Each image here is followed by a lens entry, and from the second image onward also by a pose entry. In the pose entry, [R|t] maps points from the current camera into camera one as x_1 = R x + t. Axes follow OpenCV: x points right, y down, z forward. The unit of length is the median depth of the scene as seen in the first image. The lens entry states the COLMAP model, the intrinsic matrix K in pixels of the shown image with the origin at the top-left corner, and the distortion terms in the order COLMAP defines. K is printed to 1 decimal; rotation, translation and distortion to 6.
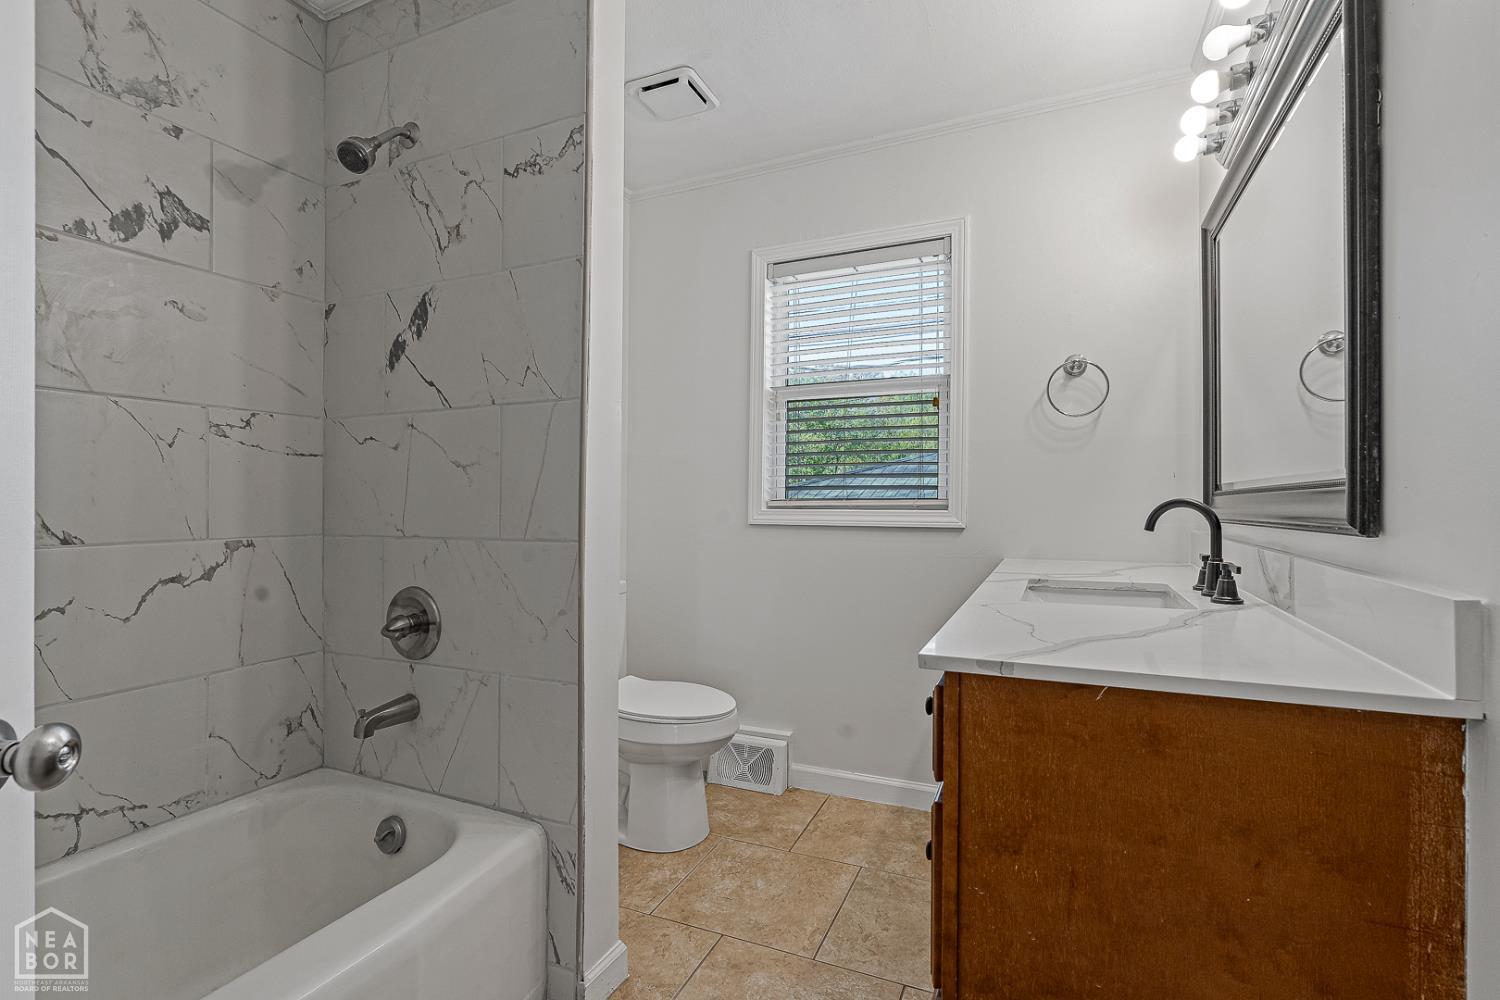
lens RADIAL K [[690.3, 0, 766.5], [0, 690.3, 496.4], [0, 0, 1]] dist [-0.000748, 0.000229]
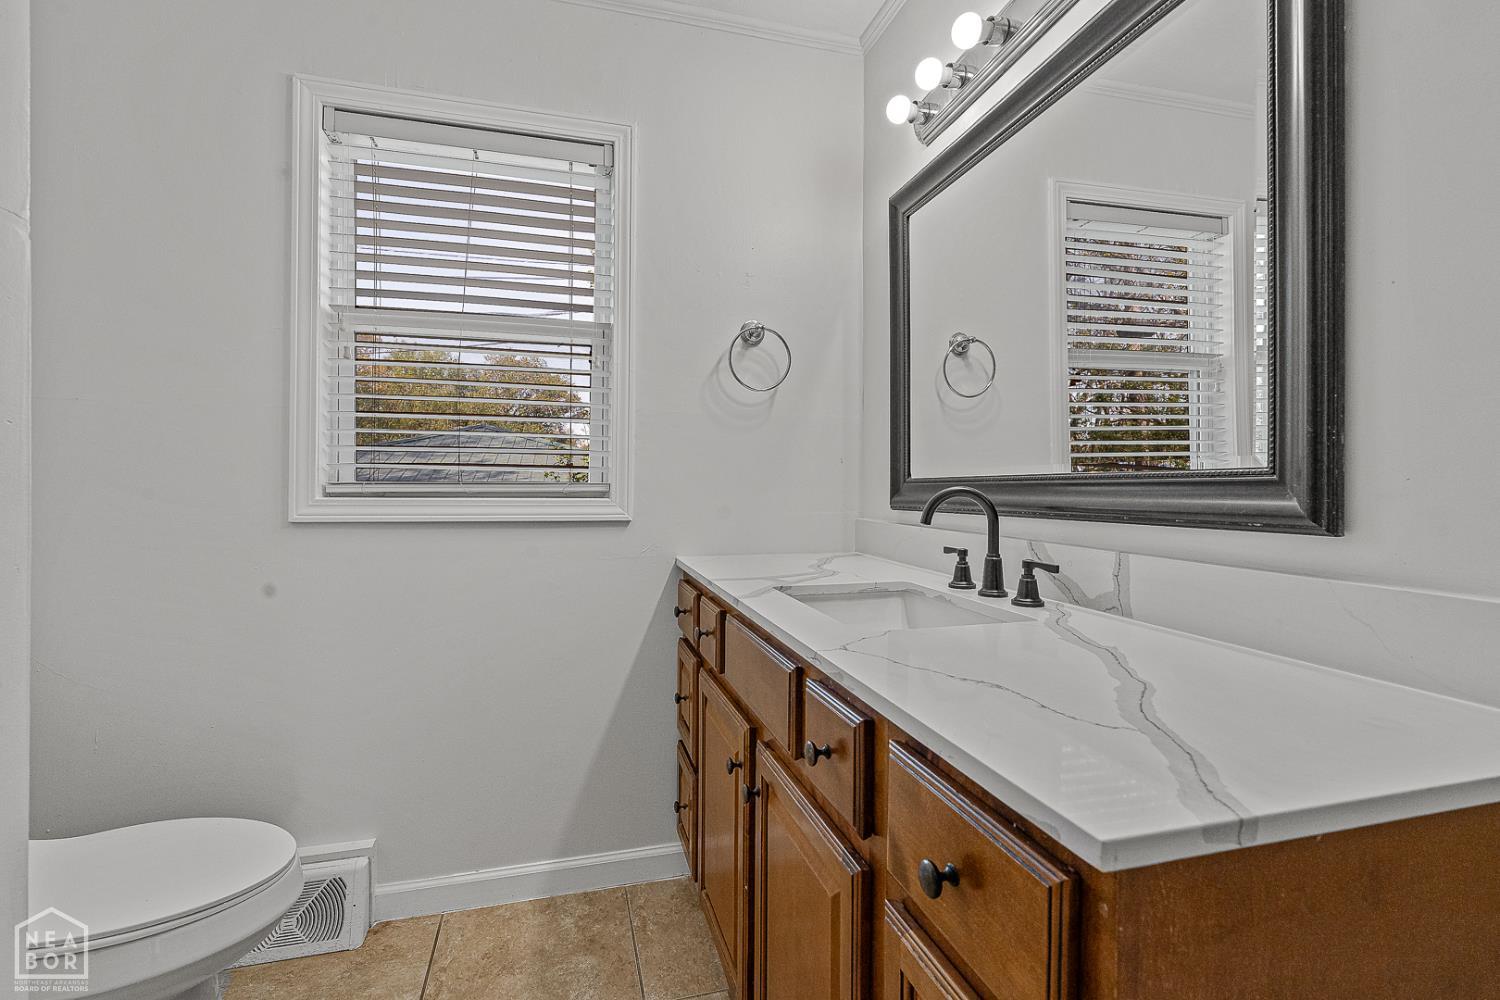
lens RADIAL K [[690.3, 0, 766.5], [0, 690.3, 496.4], [0, 0, 1]] dist [-0.000748, 0.000229]
pose [[0.784477, -0.003955, 0.620145, -0.078839], [-0.011416, 0.999718, 0.020816, -0.000412], [-0.620053, -0.023409, 0.784211, 0.274472]]
